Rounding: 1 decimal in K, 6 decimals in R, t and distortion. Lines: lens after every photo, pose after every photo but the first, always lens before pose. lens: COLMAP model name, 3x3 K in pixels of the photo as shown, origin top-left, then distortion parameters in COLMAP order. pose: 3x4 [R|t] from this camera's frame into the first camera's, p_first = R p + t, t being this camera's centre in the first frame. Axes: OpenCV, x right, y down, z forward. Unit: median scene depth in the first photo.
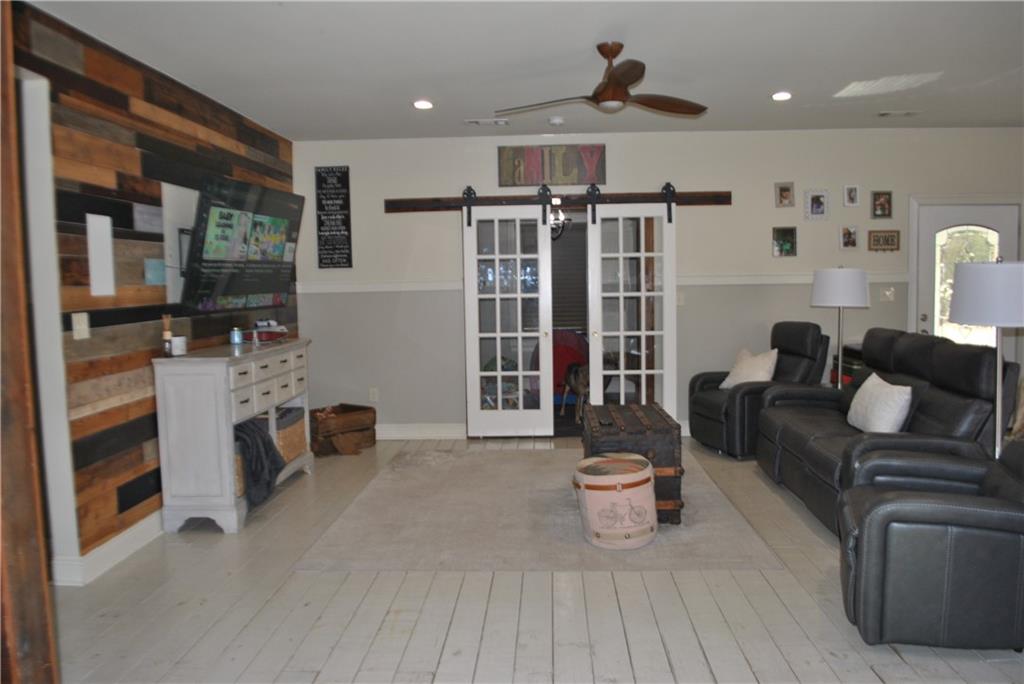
lens RADIAL K [[808.2, 0, 512.0], [0, 808.2, 342.0], [0, 0, 1]] dist [-0.059695, 0.004471]
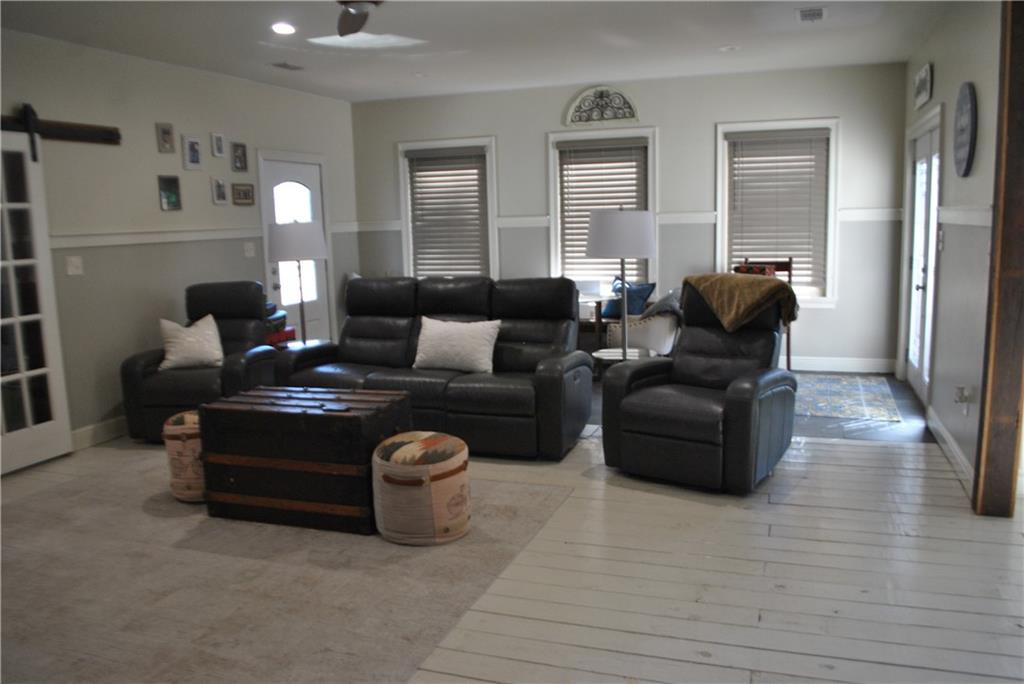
lens RADIAL K [[818.8, 0, 512.0], [0, 818.8, 342.0], [0, 0, 1]] dist [-0.157339, 0.201579]
pose [[0.292794, -0.136130, 0.946435, -0.389522], [0.102910, 0.988551, 0.110351, -0.023709], [-0.950621, 0.065088, 0.303451, 0.402506]]
